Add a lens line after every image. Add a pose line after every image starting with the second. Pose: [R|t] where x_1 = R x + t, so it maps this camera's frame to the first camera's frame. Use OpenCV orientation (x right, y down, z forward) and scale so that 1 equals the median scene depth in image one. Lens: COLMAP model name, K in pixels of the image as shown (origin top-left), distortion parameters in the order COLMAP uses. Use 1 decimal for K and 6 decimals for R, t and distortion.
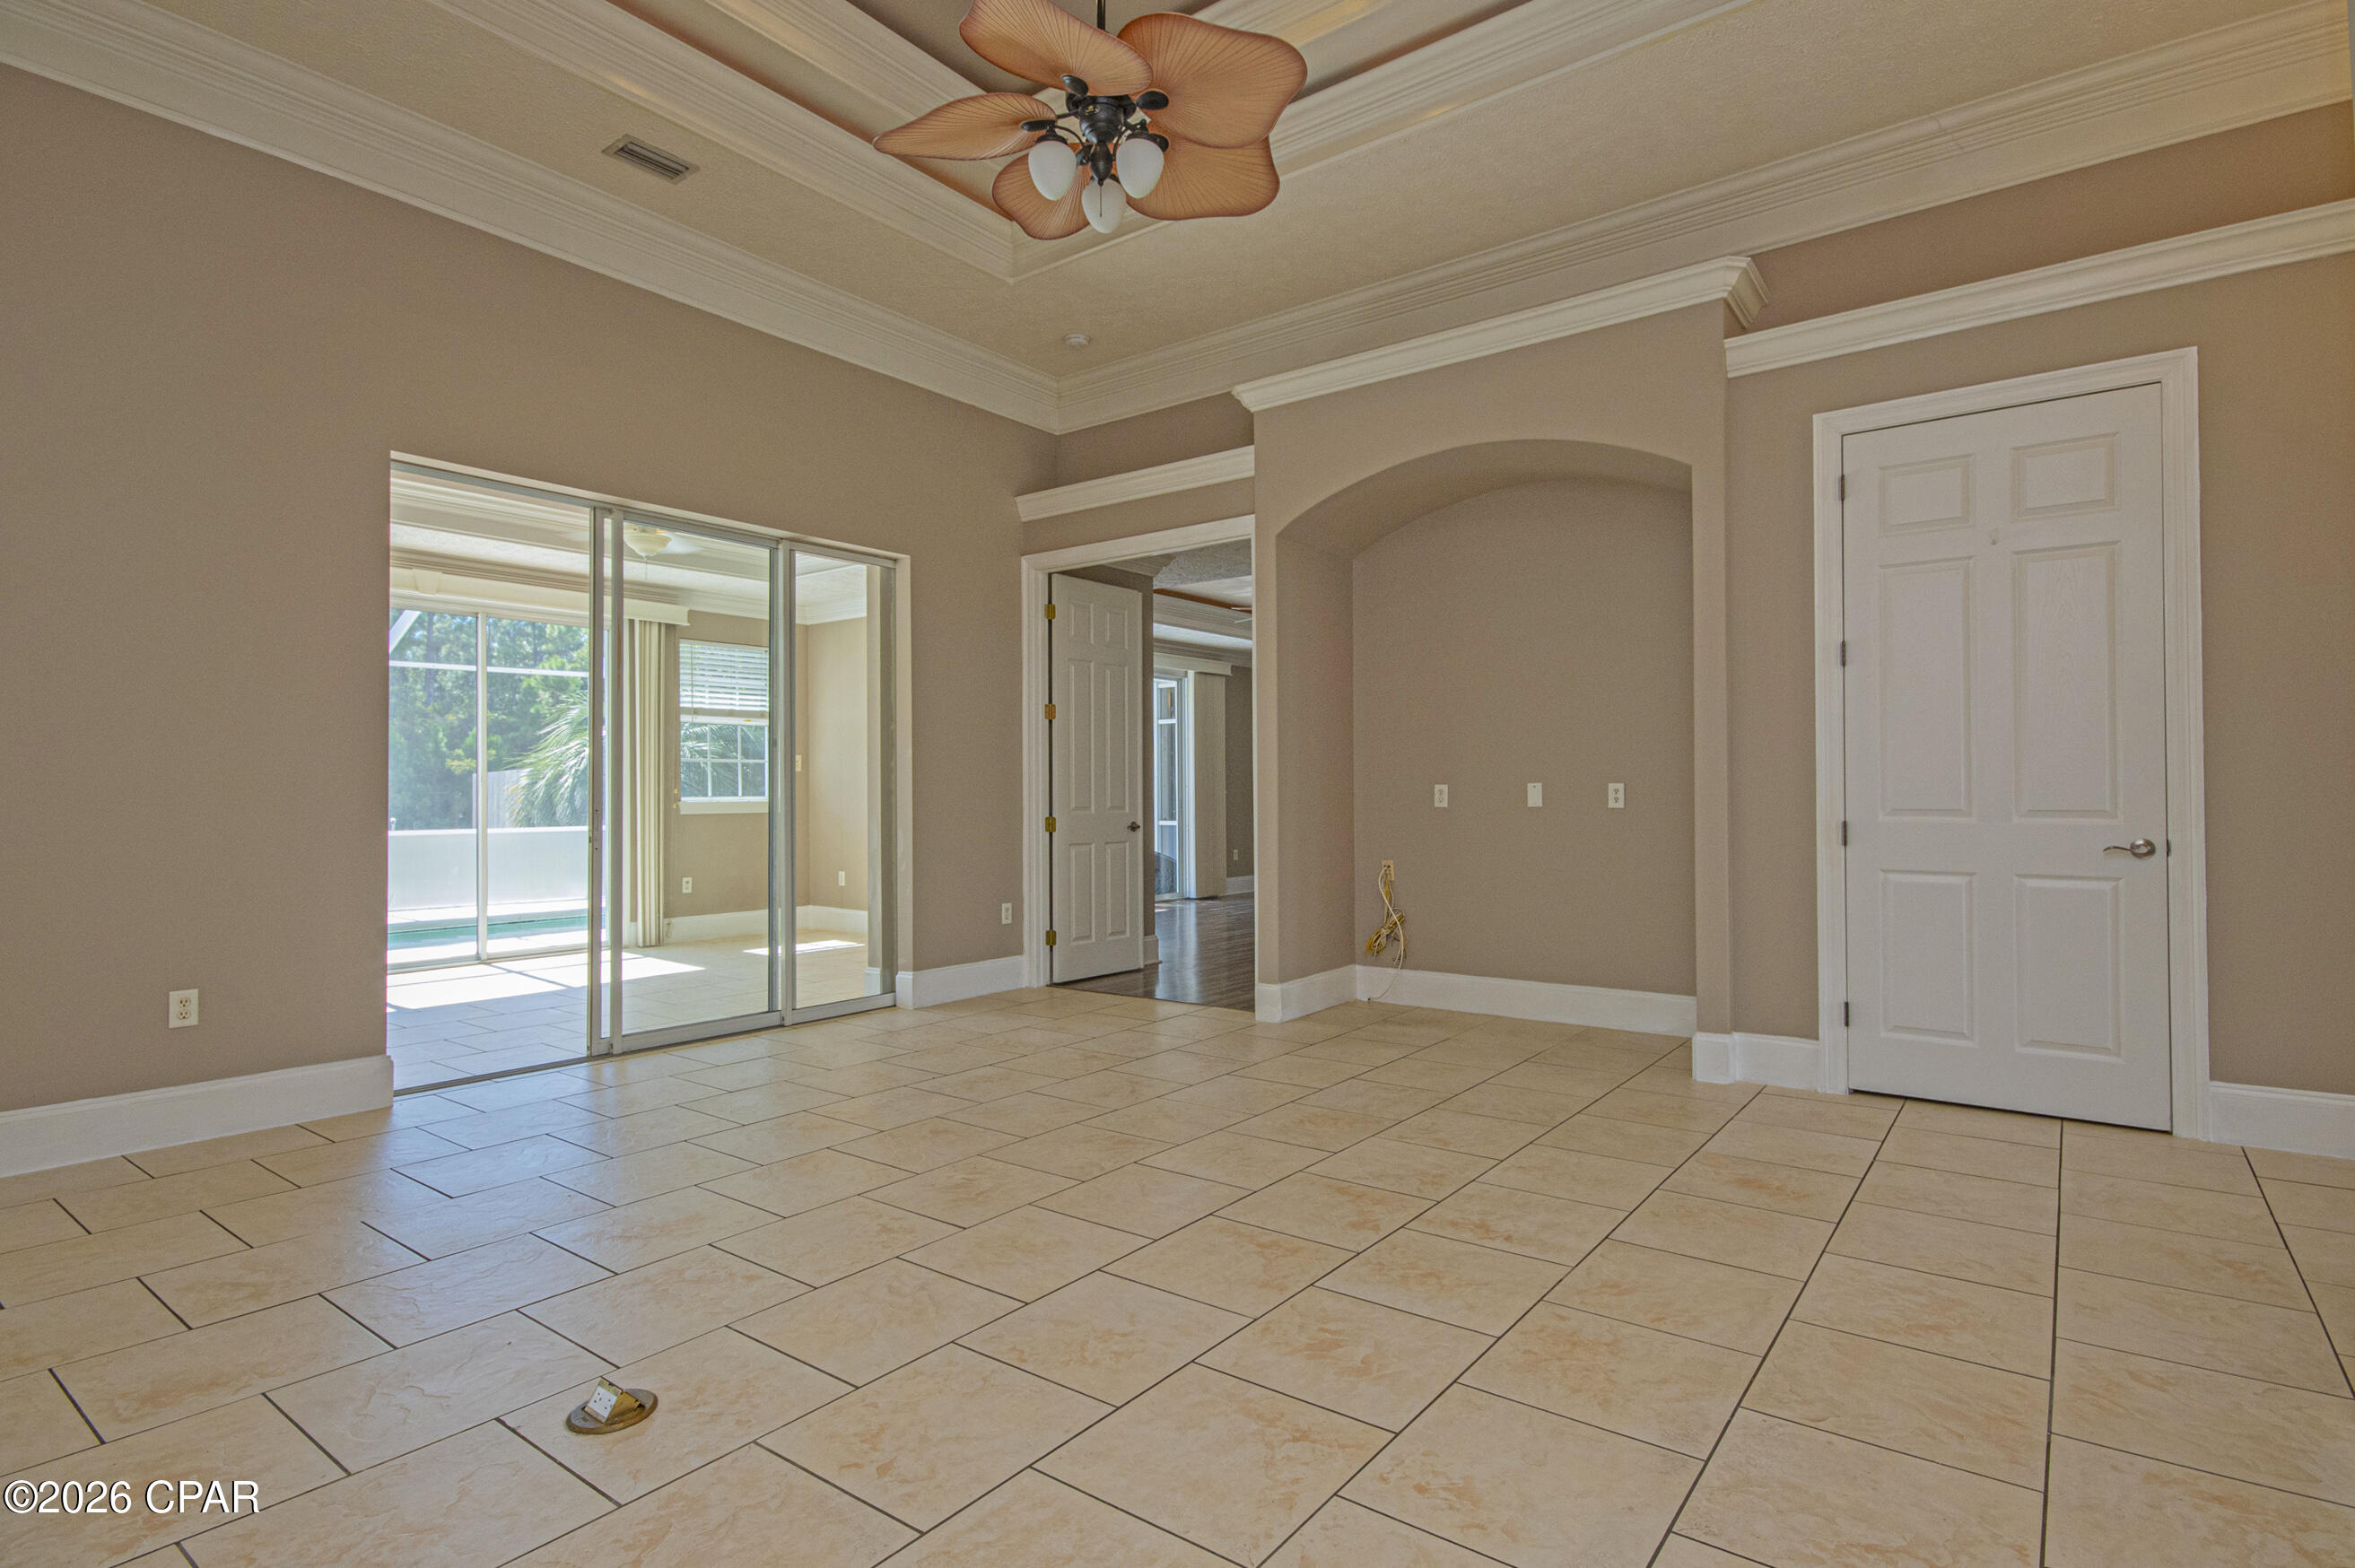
lens RADIAL K [[1183.6, 0, 1177.5], [0, 1183.6, 784.0], [0, 0, 1]] dist [0.016703, 0.000000]
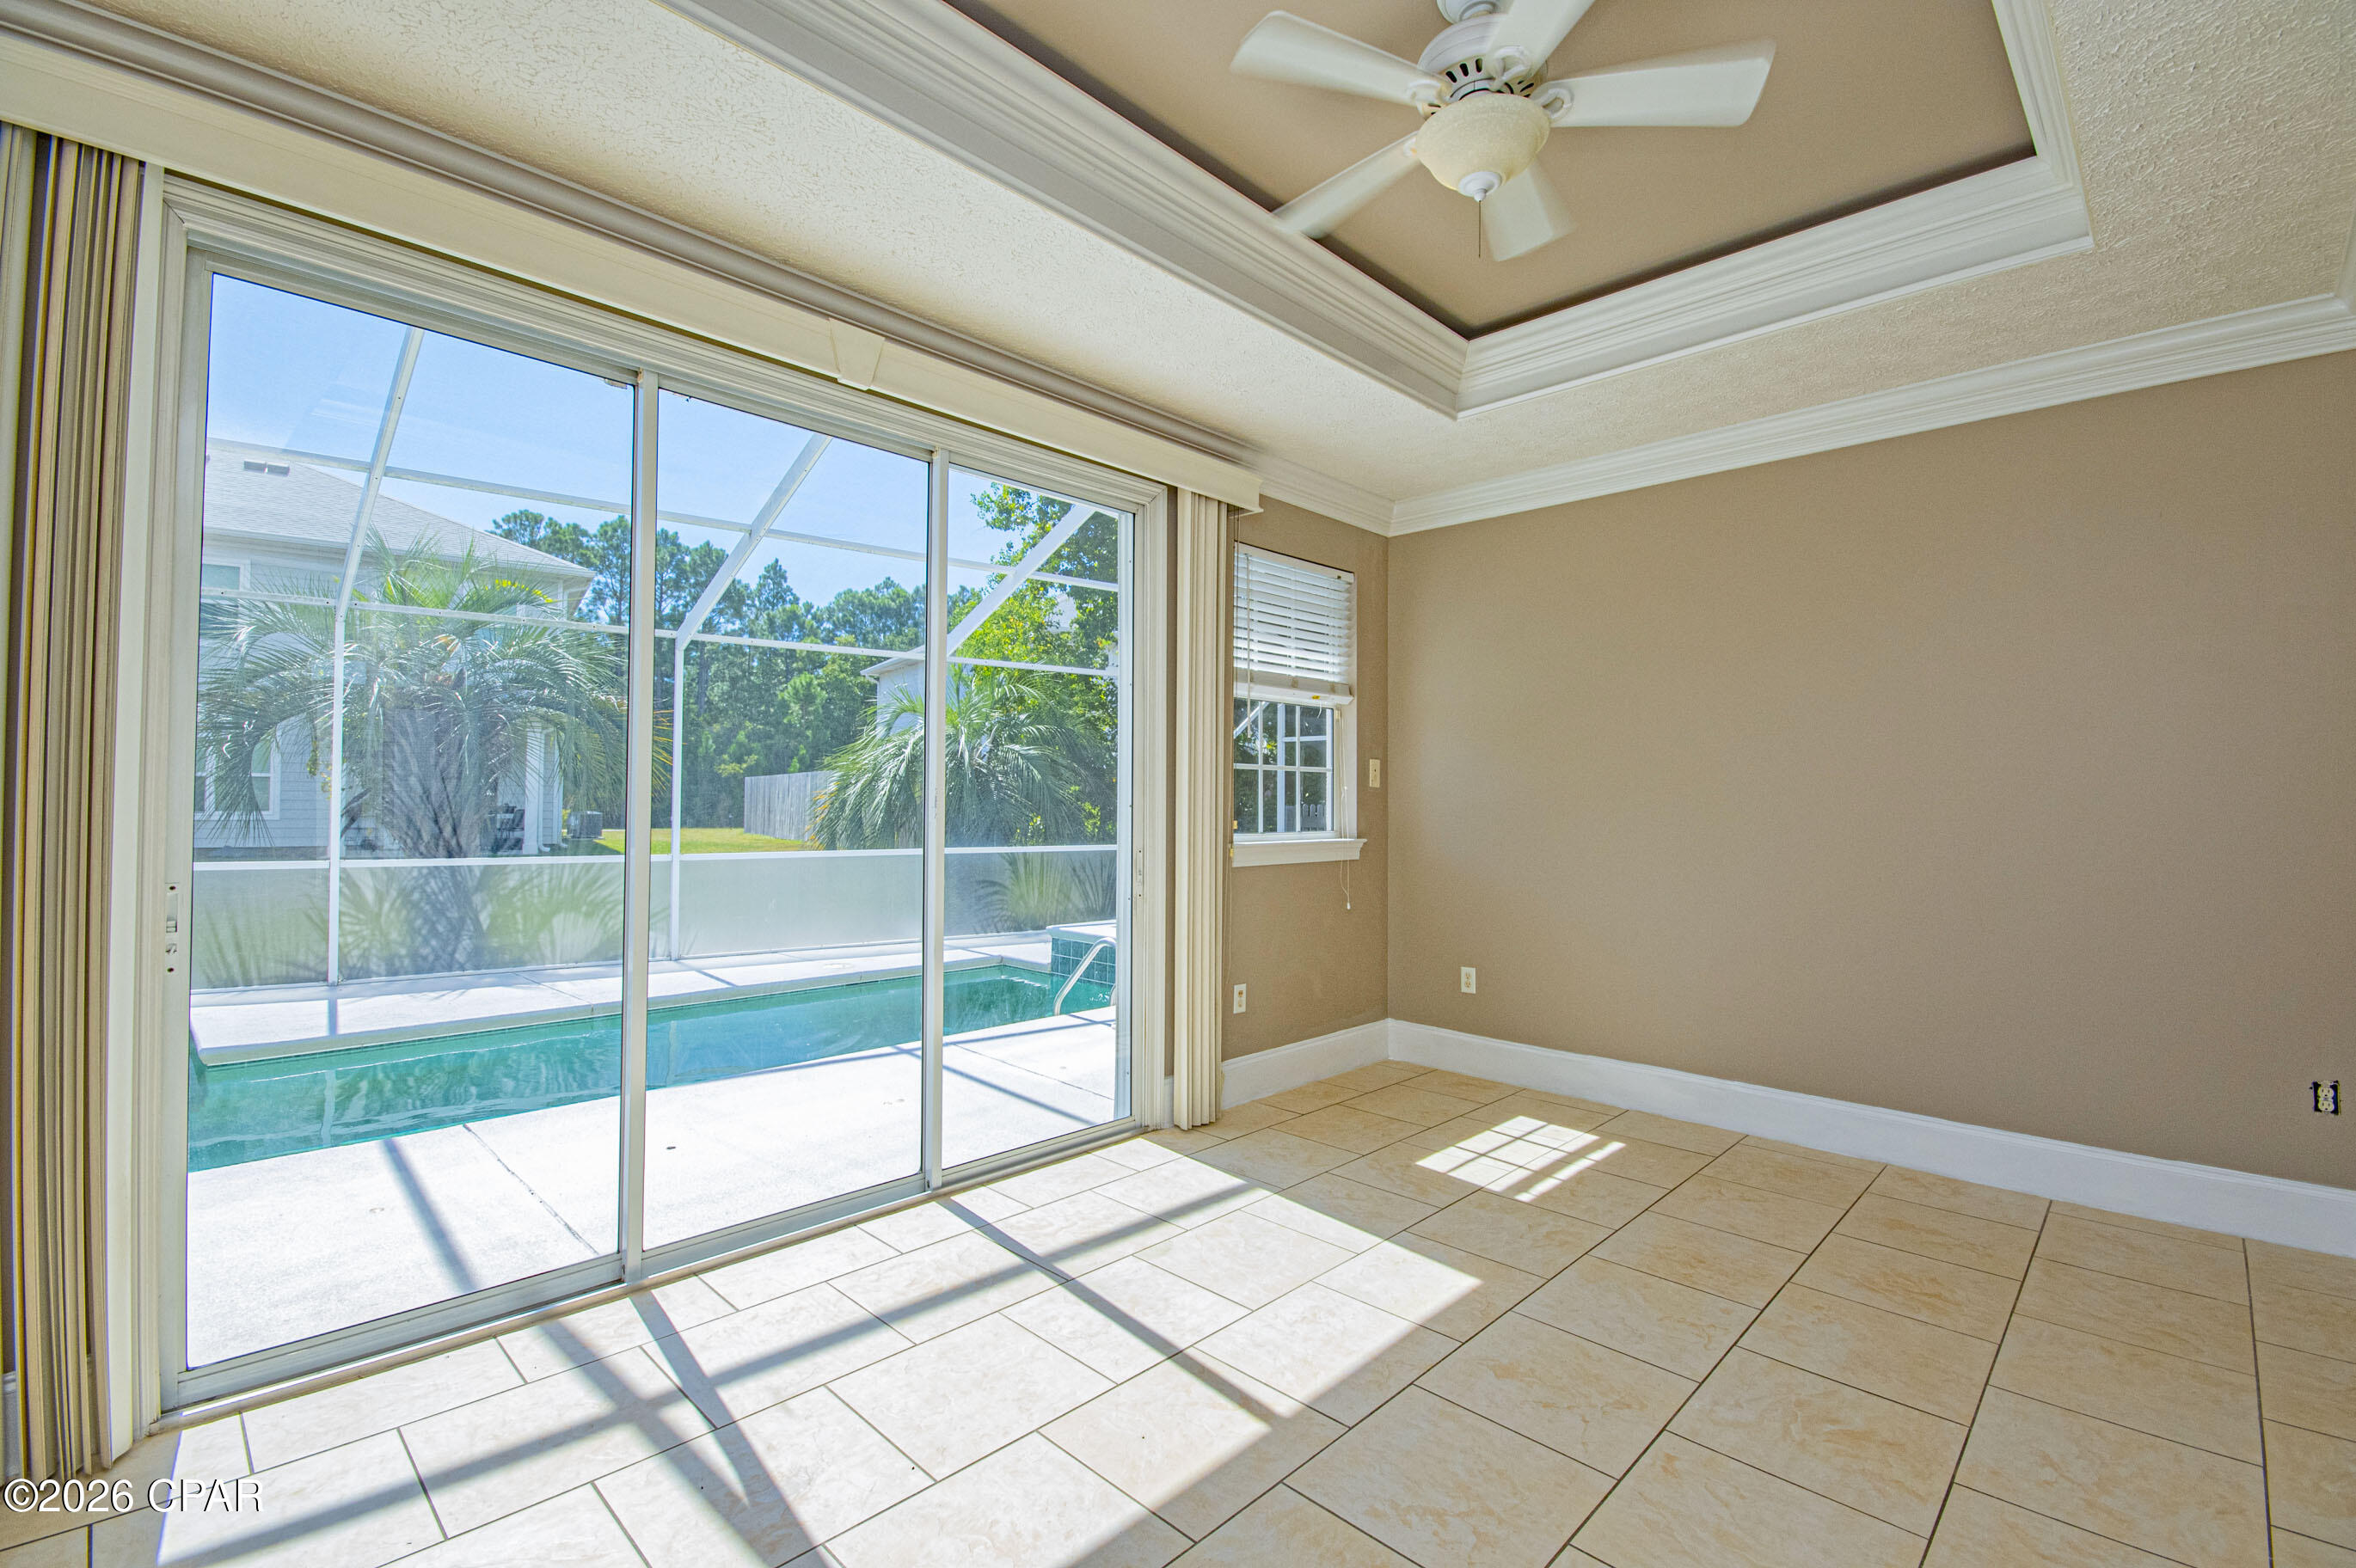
lens RADIAL K [[1042.2, 0, 1181.7], [0, 1042.2, 781.3], [0, 0, 1]] dist [-0.003434, -0.001132]
pose [[0.992503, 0.011846, -0.121642, -0.358894], [-0.012991, 0.999878, -0.008624, -0.008294], [0.121525, 0.010139, 0.992537, 0.493215]]
